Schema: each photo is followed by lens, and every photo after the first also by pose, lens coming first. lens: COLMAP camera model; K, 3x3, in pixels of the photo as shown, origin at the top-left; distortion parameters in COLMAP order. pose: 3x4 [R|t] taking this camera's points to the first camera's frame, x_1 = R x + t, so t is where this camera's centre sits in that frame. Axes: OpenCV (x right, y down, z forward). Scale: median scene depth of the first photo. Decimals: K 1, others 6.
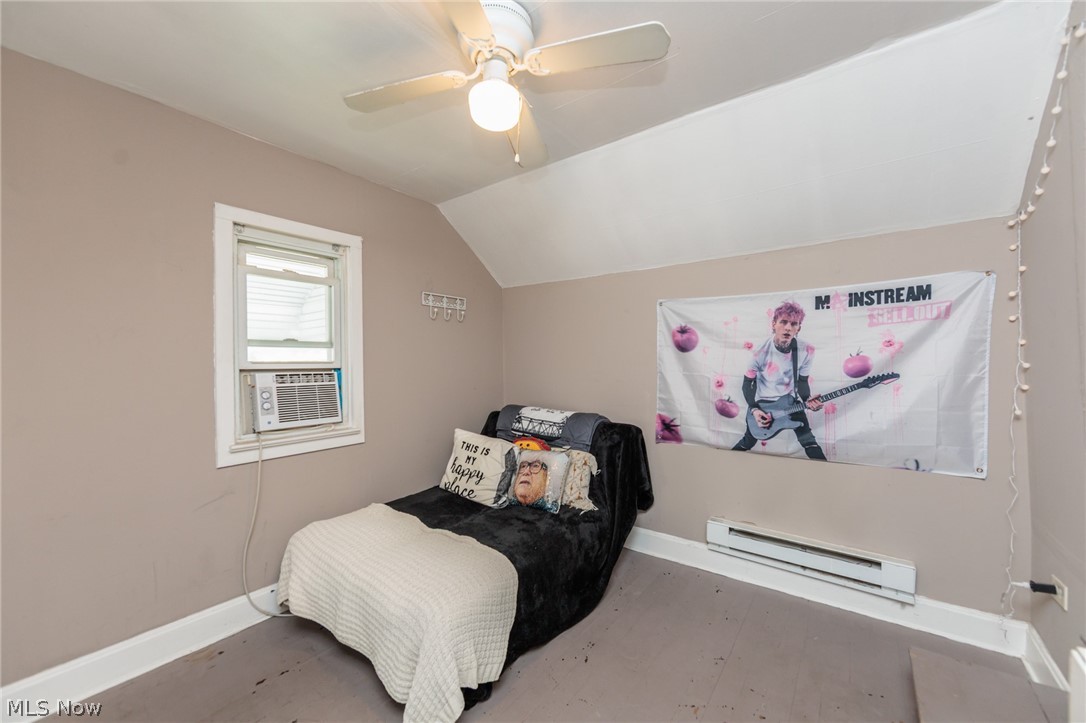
lens RADIAL K [[426.7, 0, 545.6], [0, 426.7, 362.1], [0, 0, 1]] dist [0.000407, 0.000316]
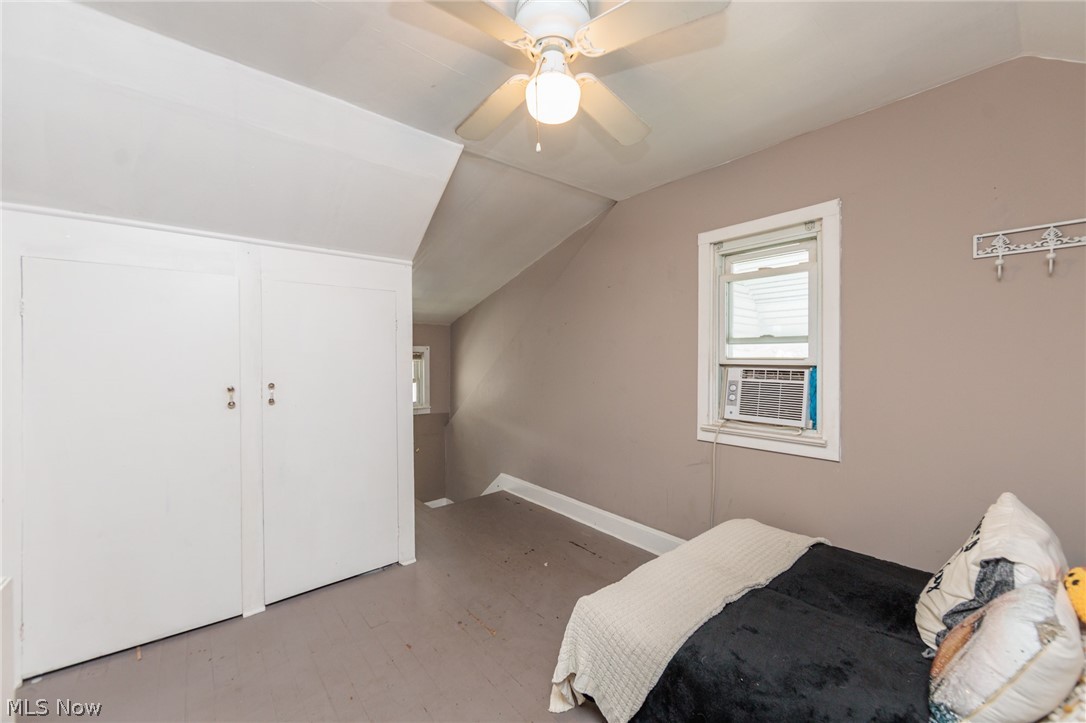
lens RADIAL K [[426.7, 0, 545.6], [0, 426.7, 362.1], [0, 0, 1]] dist [0.000407, 0.000316]
pose [[-0.236311, 0.018354, -0.971504, 0.514684], [0.003070, 0.999831, 0.018142, -0.010925], [0.971673, 0.001304, -0.236327, 0.743103]]
